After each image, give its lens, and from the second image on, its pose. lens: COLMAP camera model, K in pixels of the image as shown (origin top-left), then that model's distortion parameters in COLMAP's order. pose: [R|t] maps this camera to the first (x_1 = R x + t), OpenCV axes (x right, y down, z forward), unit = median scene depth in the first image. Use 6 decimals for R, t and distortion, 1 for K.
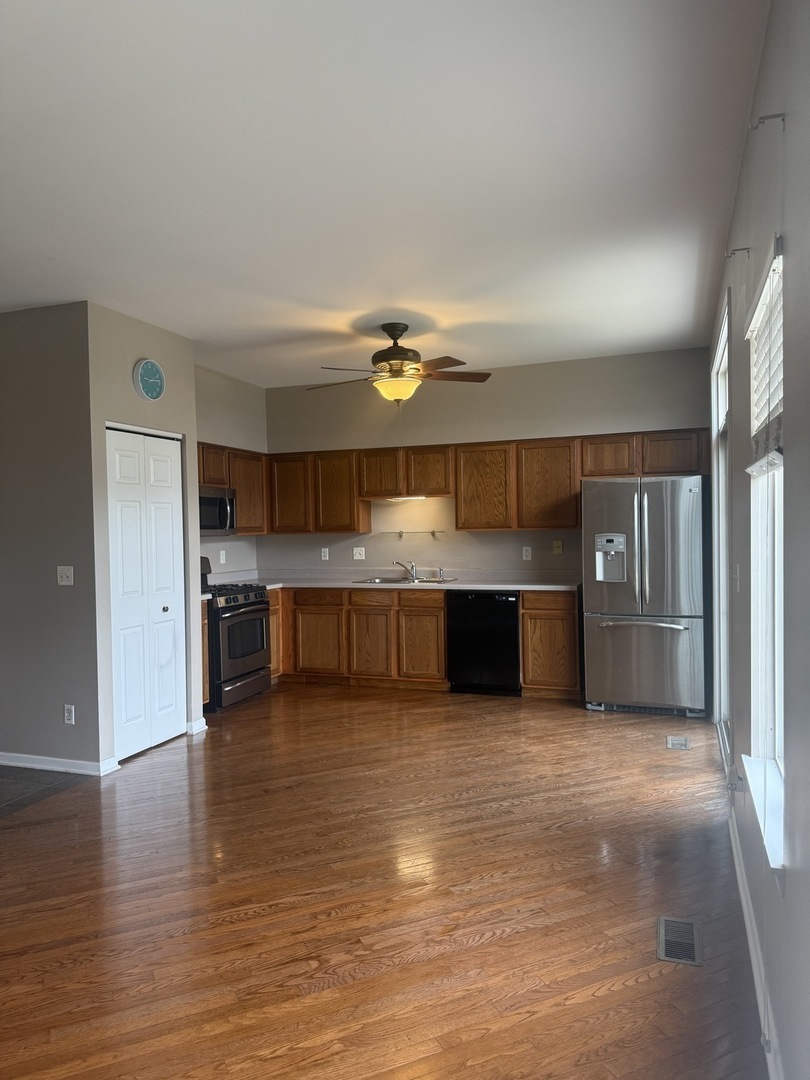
lens RADIAL K [[760.7, 0, 398.9], [0, 760.7, 540.3], [0, 0, 1]] dist [0.126661, -0.200312]
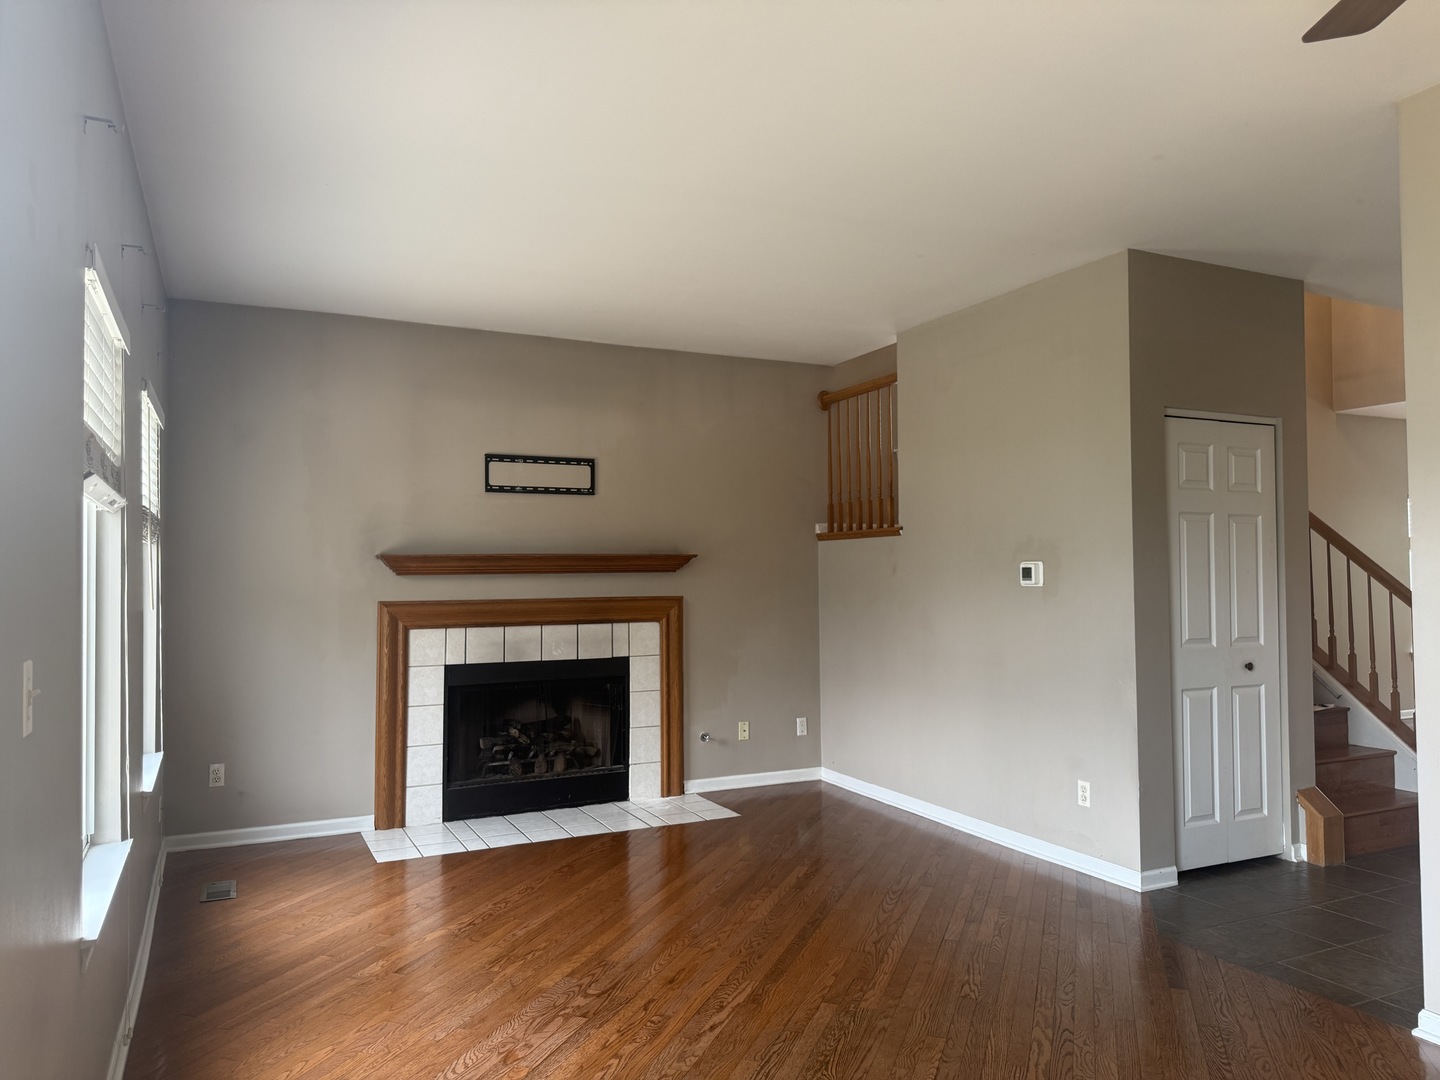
lens RADIAL K [[1013.3, 0, 721.1], [0, 1013.3, 545.7], [0, 0, 1]] dist [0.173462, -0.324426]
pose [[-0.698319, 0.003740, -0.715777, 0.289173], [0.008789, 0.999956, -0.003350, -0.009342], [0.715732, -0.008630, -0.698321, 0.815572]]
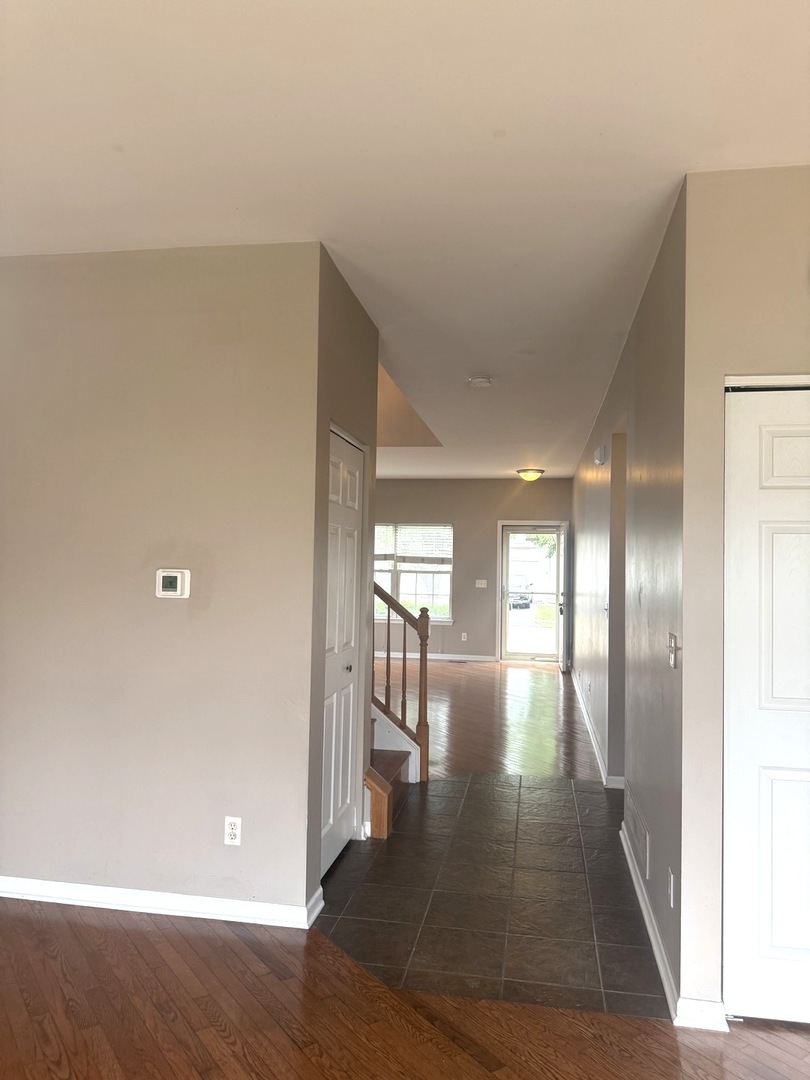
lens RADIAL K [[766.6, 0, 404.4], [0, 766.6, 543.7], [0, 0, 1]] dist [0.091696, -0.104901]
pose [[0.174173, 0.000068, -0.984715, 0.089766], [-0.039744, 0.999186, -0.006961, -0.017077], [0.983913, 0.040349, 0.174034, 0.497164]]
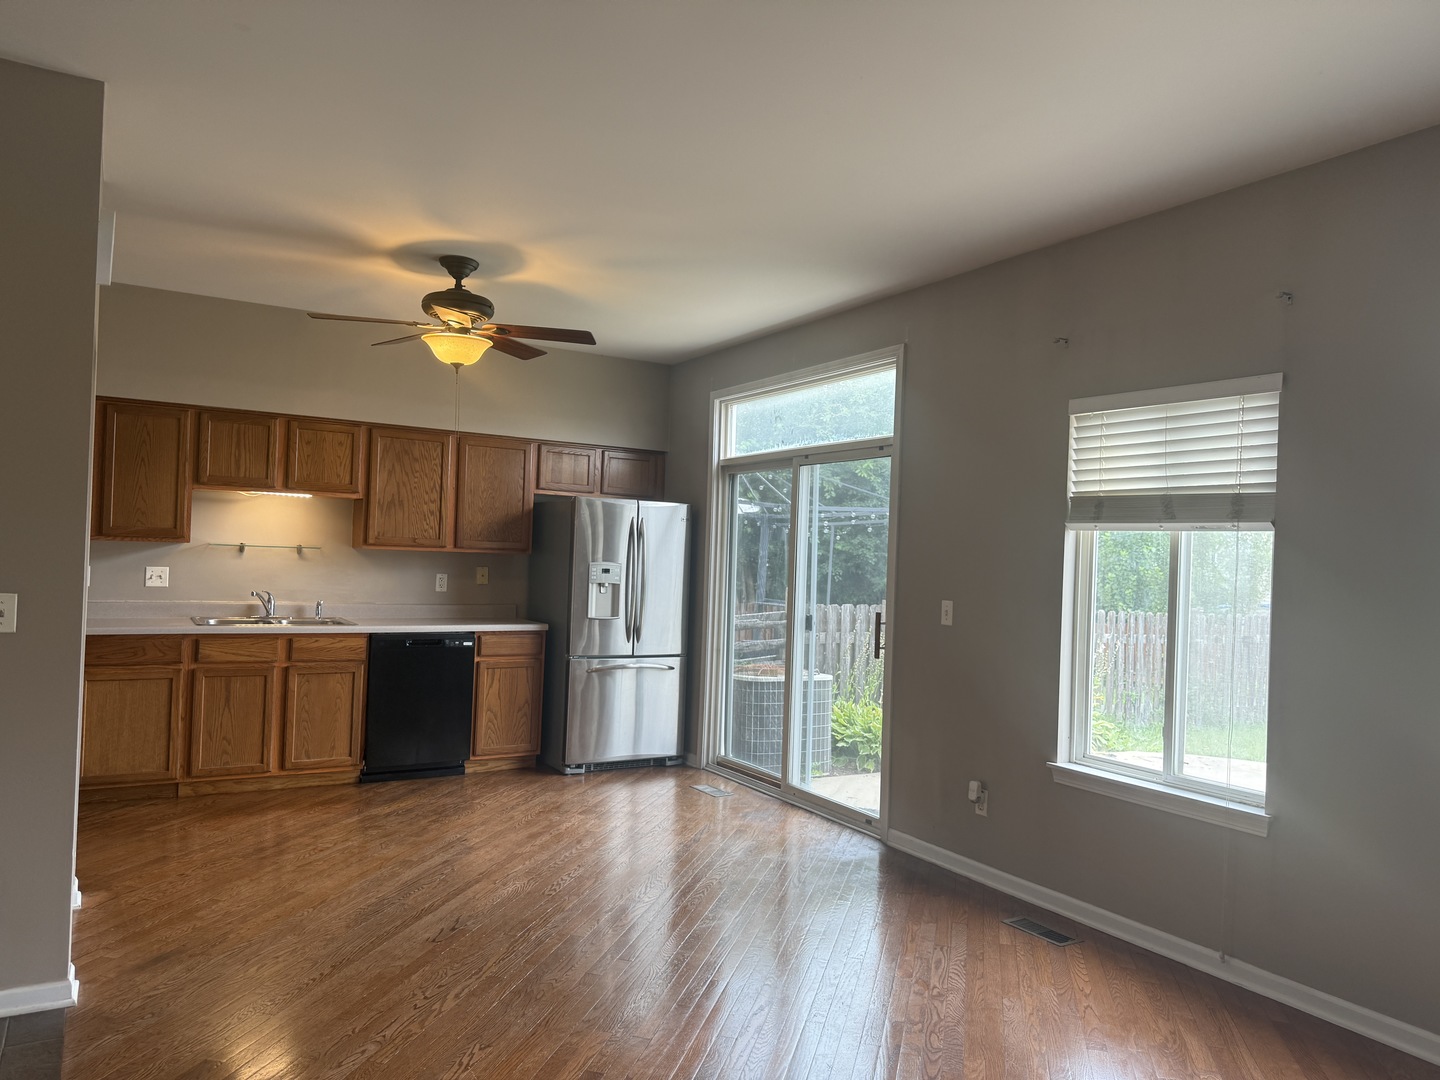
lens RADIAL K [[1014.3, 0, 719.4], [0, 1014.3, 542.4], [0, 0, 1]] dist [0.126661, -0.200312]
pose [[0.627237, 0.052502, 0.777057, -0.470075], [-0.033985, 0.998620, -0.040039, 0.009343], [-0.778087, -0.001294, 0.628155, 0.171976]]
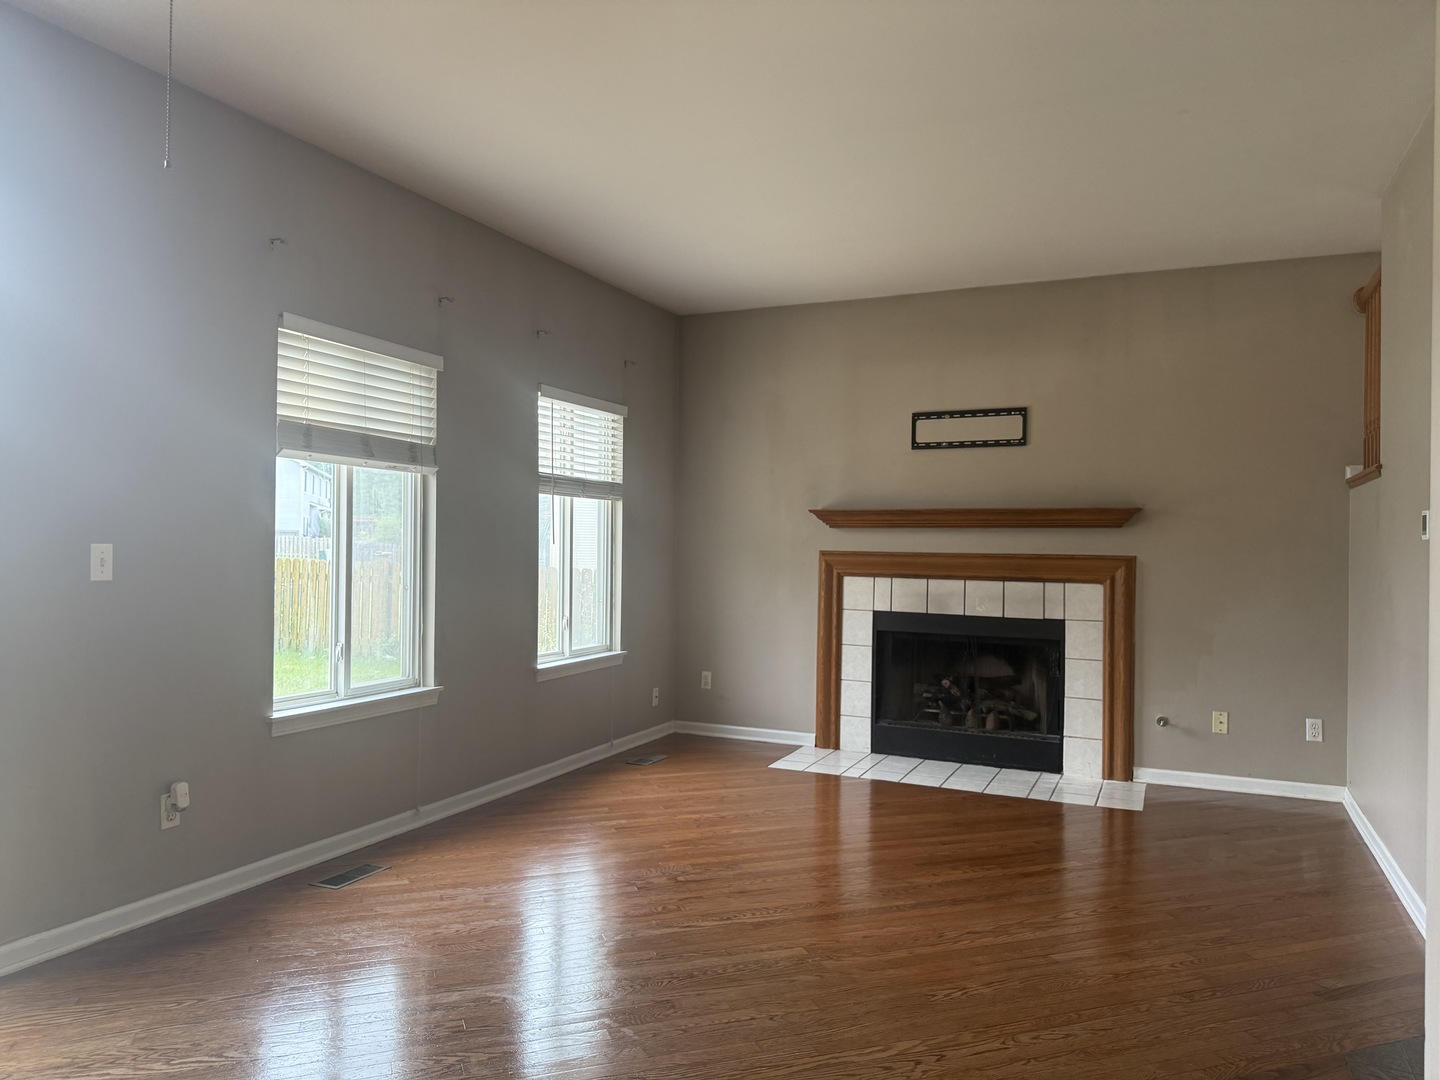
lens RADIAL K [[1014.3, 0, 719.4], [0, 1014.3, 542.4], [0, 0, 1]] dist [0.126661, -0.200312]
pose [[-0.996885, 0.005745, 0.078654, -0.114558], [0.006769, 0.999896, 0.012762, 0.011378], [-0.078573, 0.013255, -0.996820, 0.993943]]
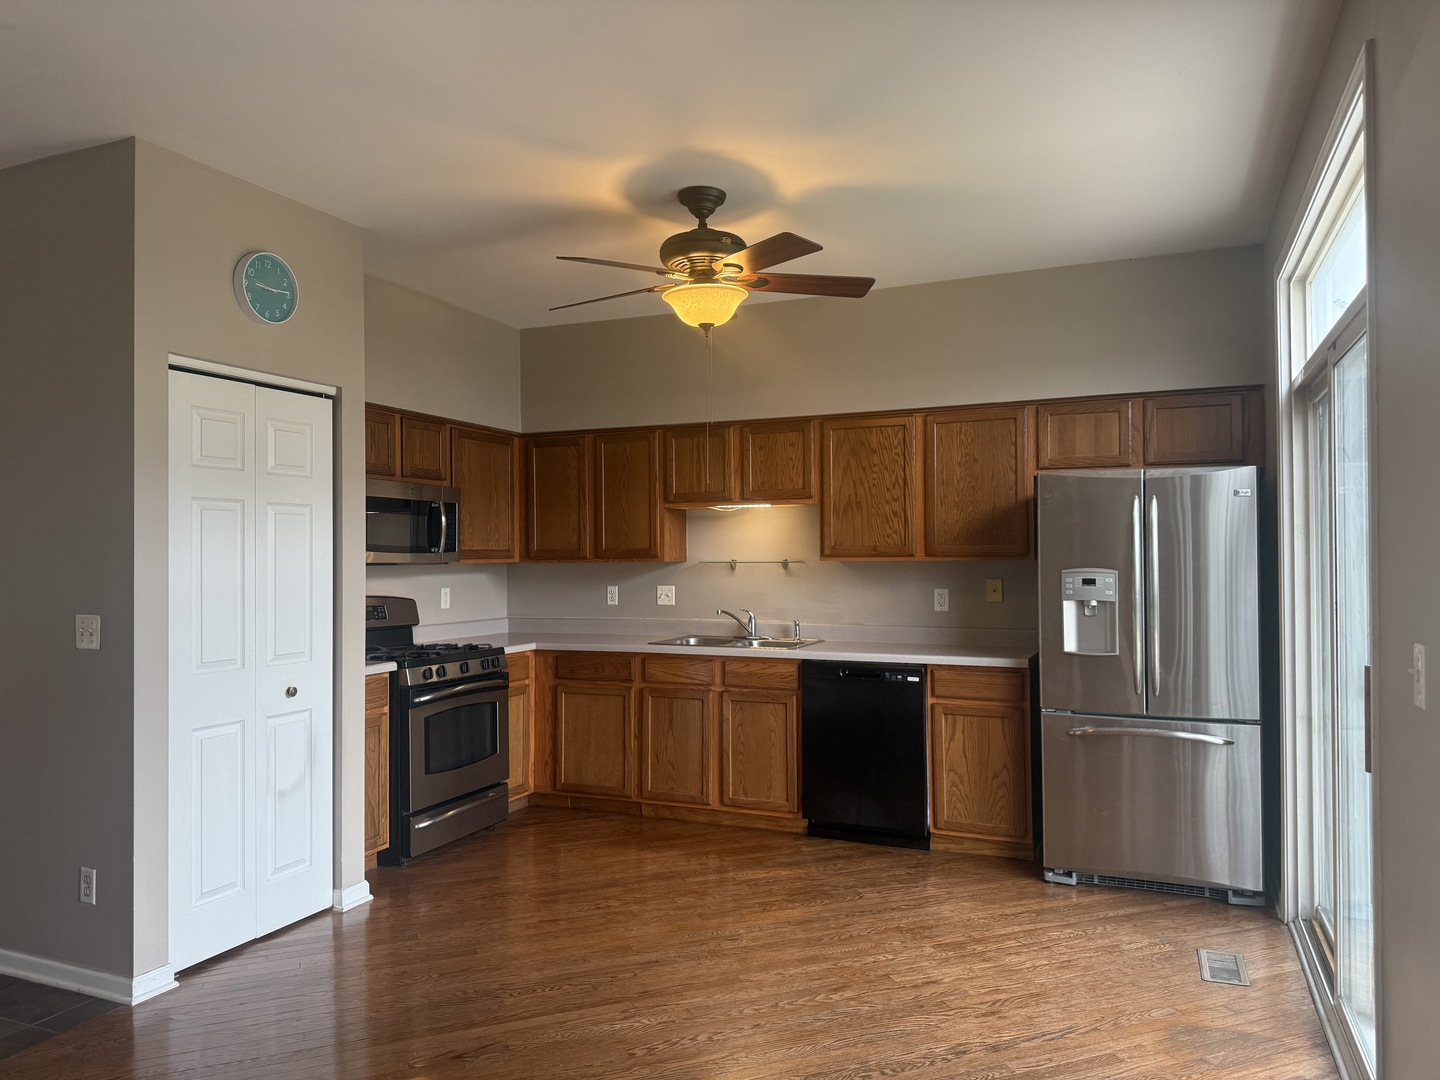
lens RADIAL K [[1014.3, 0, 719.4], [0, 1014.3, 542.4], [0, 0, 1]] dist [0.126661, -0.200312]
pose [[0.998226, 0.011481, -0.058418, 0.043913], [-0.013267, 0.999454, -0.030273, -0.001343], [0.058038, 0.030995, 0.997833, 0.208843]]
